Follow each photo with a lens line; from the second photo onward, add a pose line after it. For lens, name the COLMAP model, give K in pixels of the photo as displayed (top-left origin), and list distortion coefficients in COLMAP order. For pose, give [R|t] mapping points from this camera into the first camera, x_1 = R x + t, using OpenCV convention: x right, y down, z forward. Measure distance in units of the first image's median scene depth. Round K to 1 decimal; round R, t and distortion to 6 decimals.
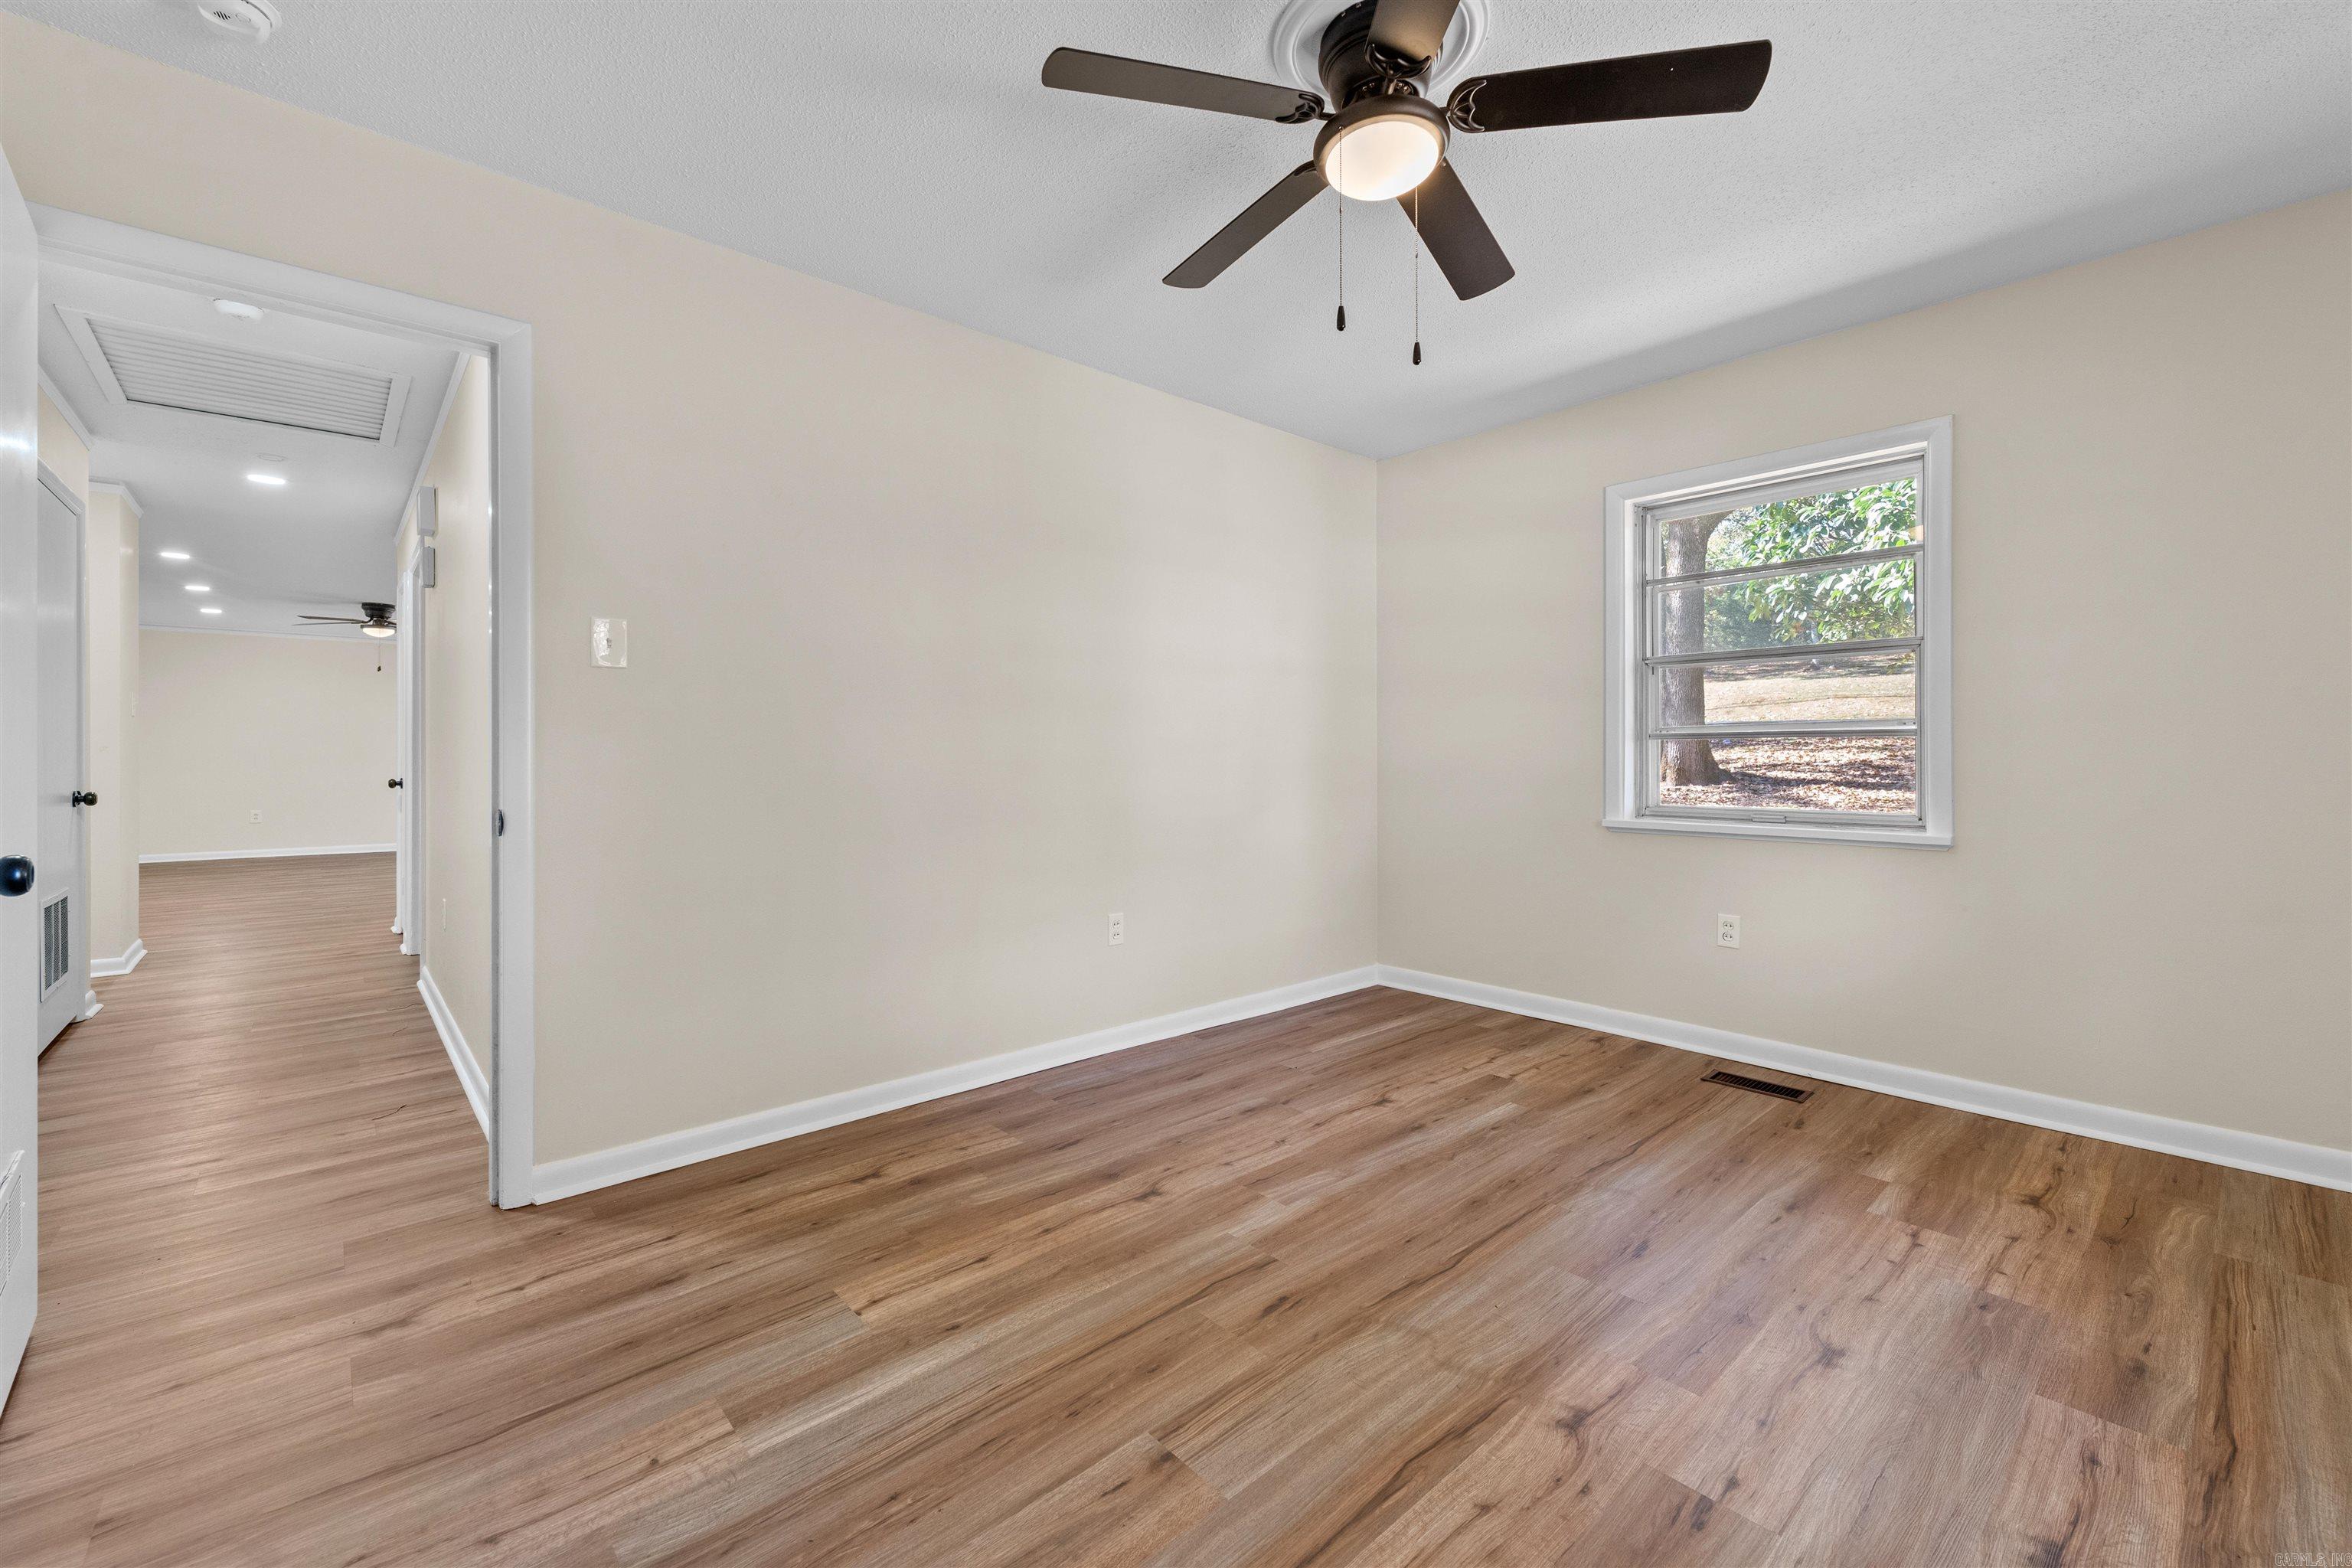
lens RADIAL K [[960.1, 0, 1173.5], [0, 960.1, 761.3], [0, 0, 1]] dist [0.009244, -0.004230]
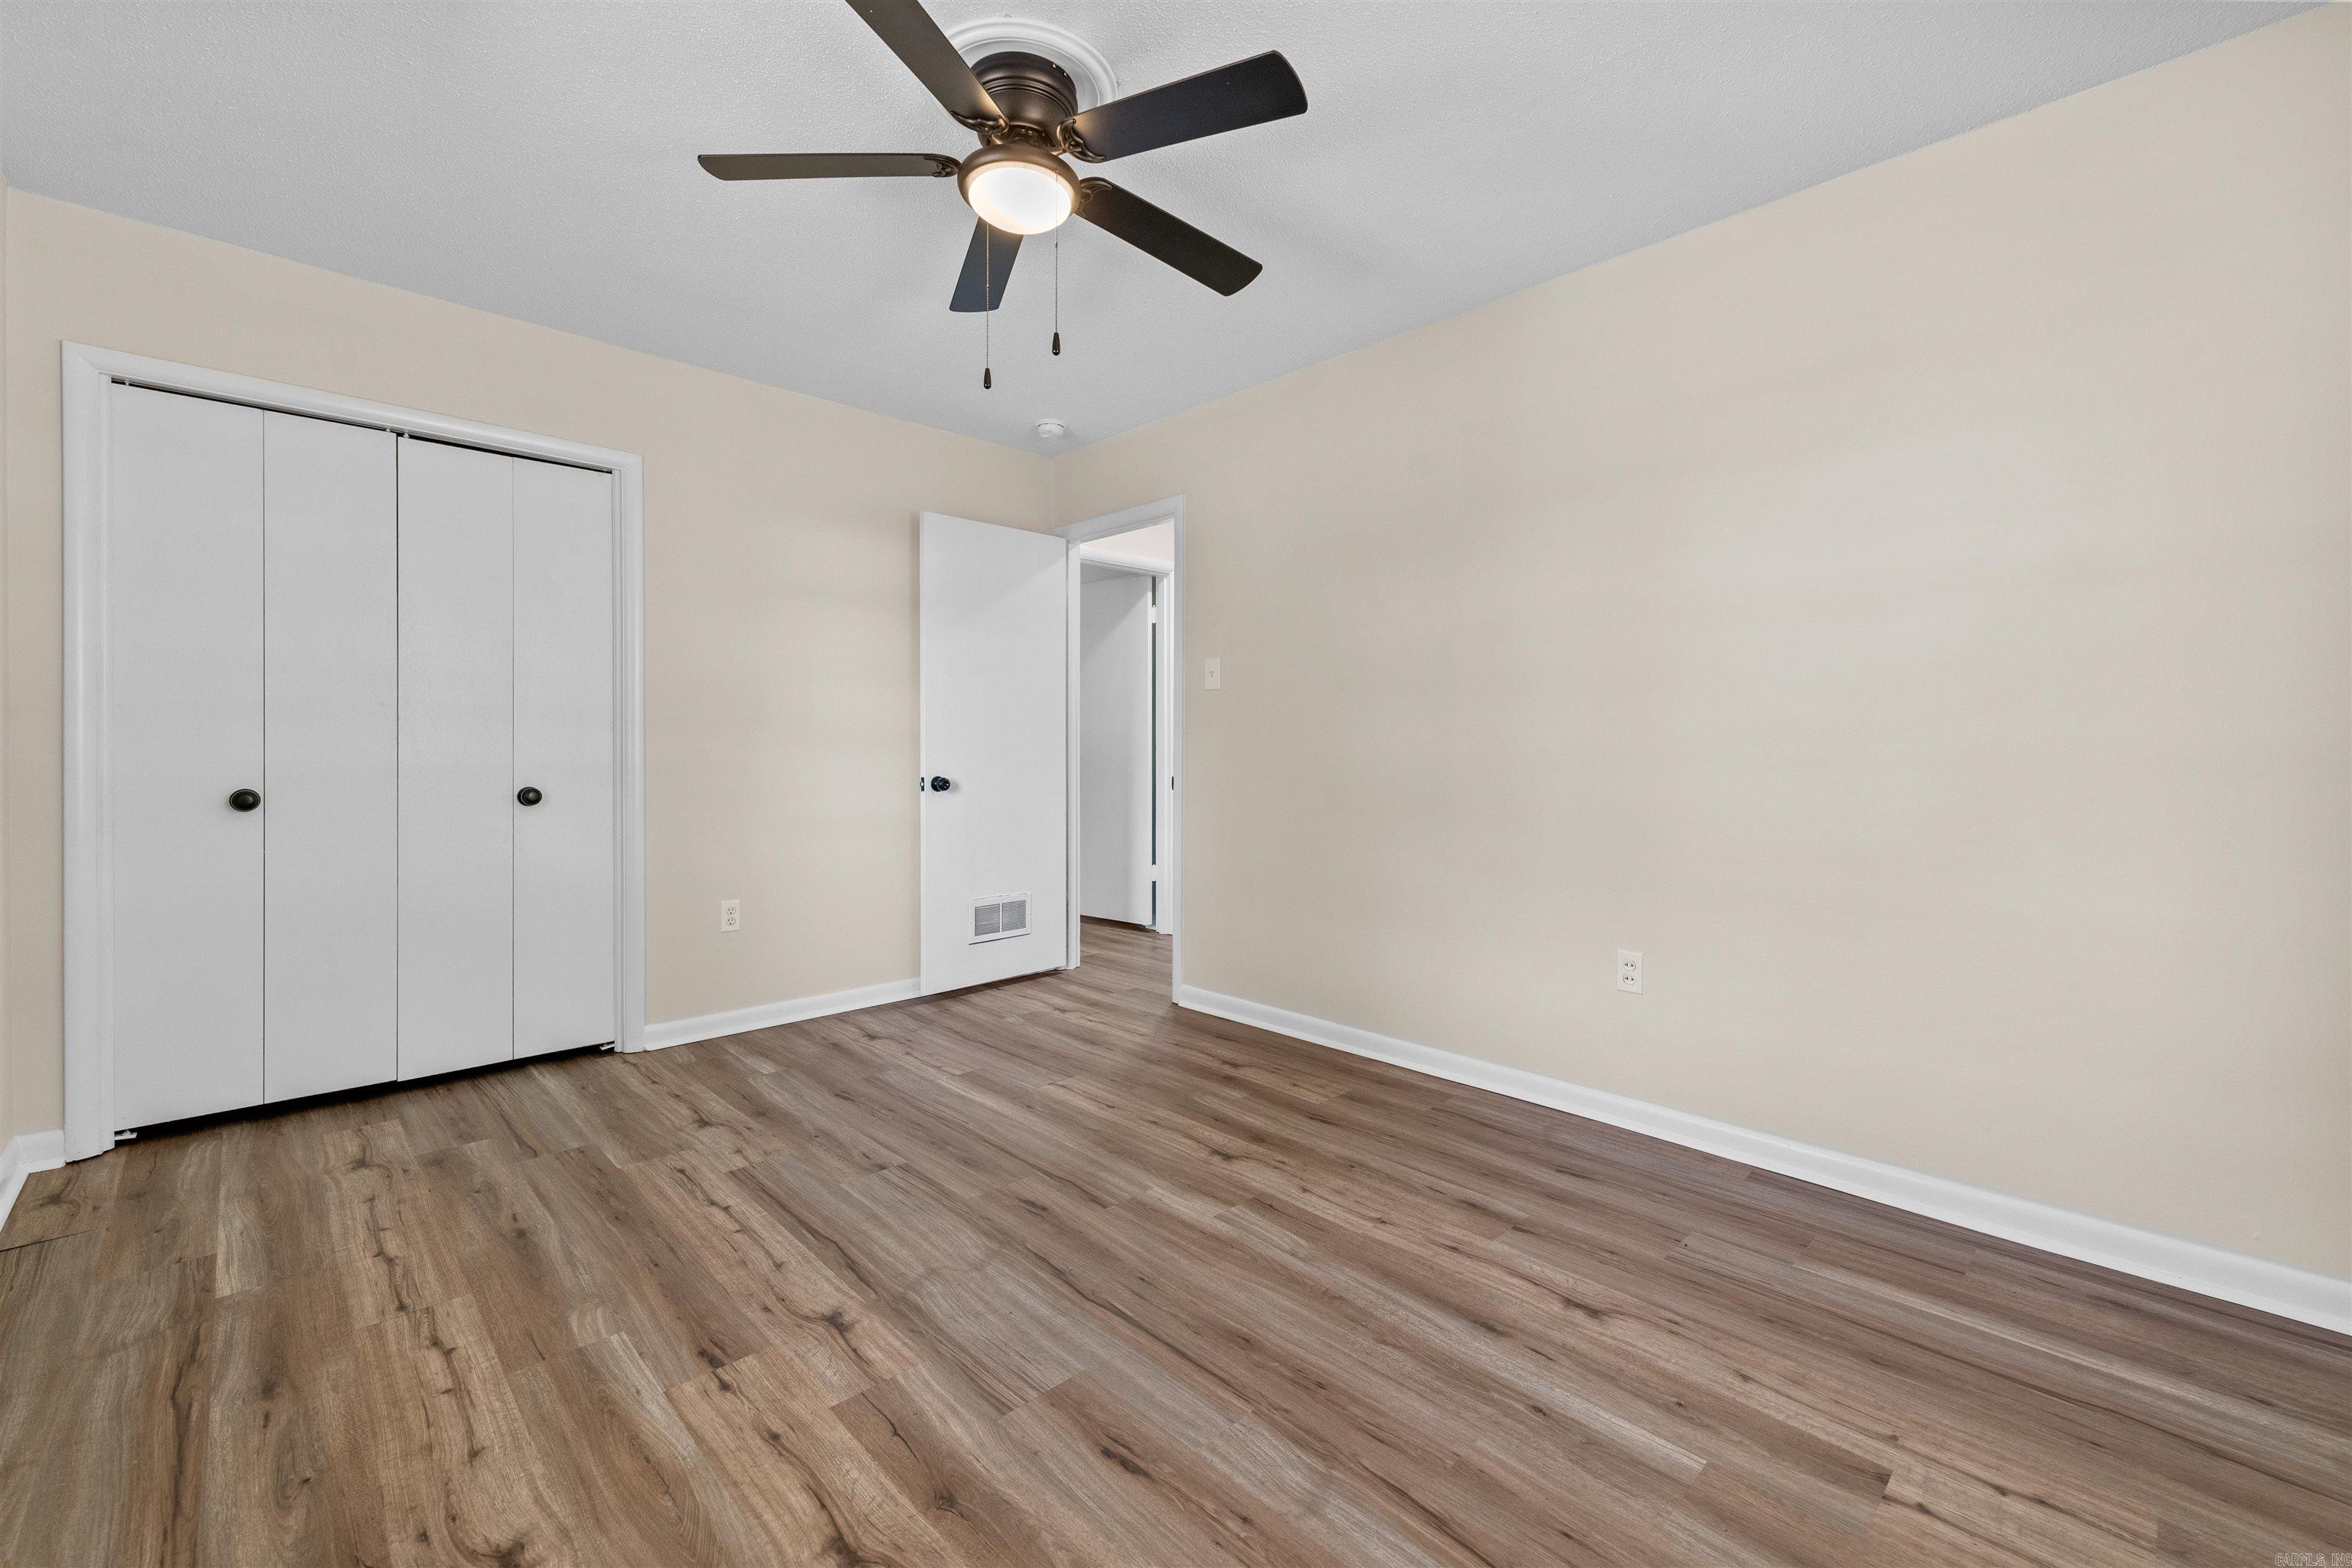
lens RADIAL K [[960.1, 0, 1147.8], [0, 960.1, 745.1], [0, 0, 1]] dist [0.009244, -0.004230]
pose [[0.025630, 0.000347, -0.999671, 1.043787], [-0.006412, 0.999979, 0.000183, -0.005986], [0.999651, 0.006405, 0.025631, 0.885367]]
